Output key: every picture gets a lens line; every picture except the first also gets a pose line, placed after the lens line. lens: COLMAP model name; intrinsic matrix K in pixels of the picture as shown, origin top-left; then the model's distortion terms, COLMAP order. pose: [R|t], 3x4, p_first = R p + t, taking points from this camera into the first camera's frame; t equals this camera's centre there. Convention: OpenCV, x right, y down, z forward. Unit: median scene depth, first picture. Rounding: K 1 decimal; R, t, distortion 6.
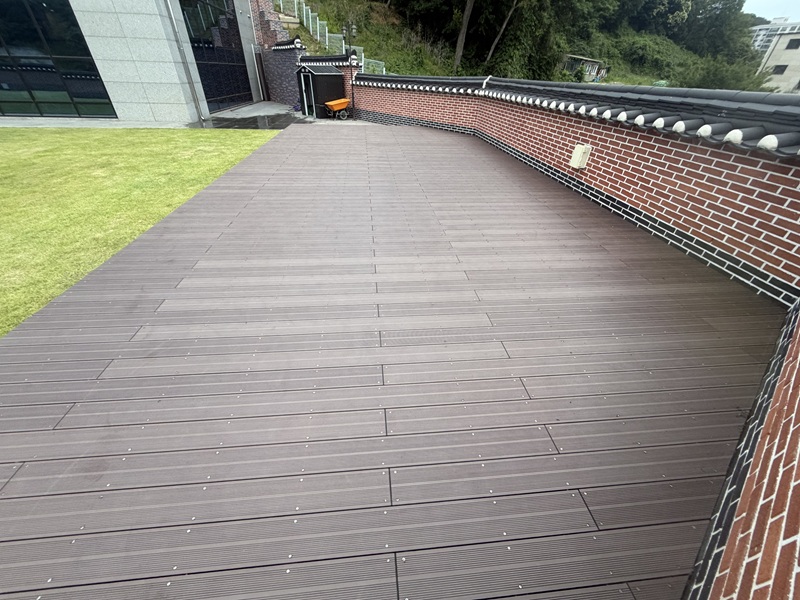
lens RADIAL K [[319.8, 0, 400.0], [0, 319.8, 300.0], [0, 0, 1]] dist [-0.002623, -0.000243]
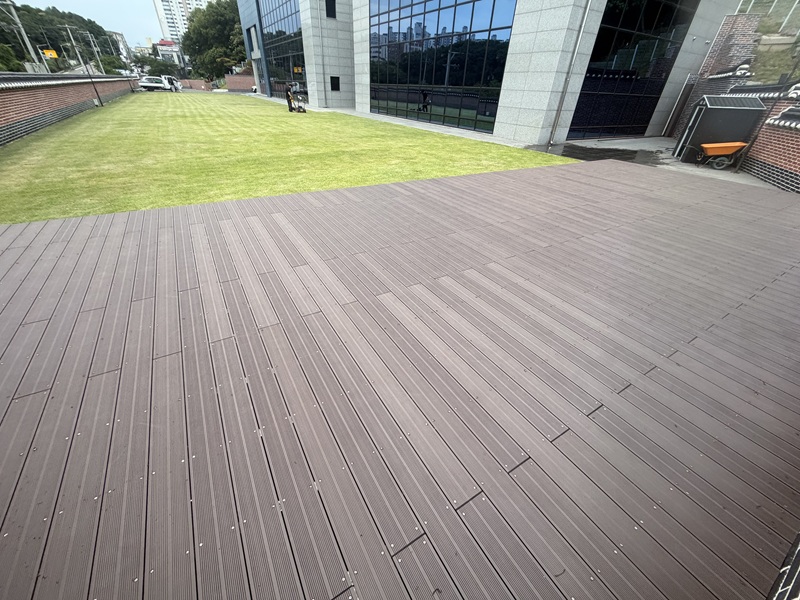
lens RADIAL K [[319.8, 0, 400.0], [0, 319.8, 300.0], [0, 0, 1]] dist [-0.002623, -0.000243]
pose [[0.432571, 0.491135, -0.756087, 0.532269], [-0.543113, 0.811324, 0.216291, -0.238790], [0.719660, 0.317080, 0.617697, 0.352572]]
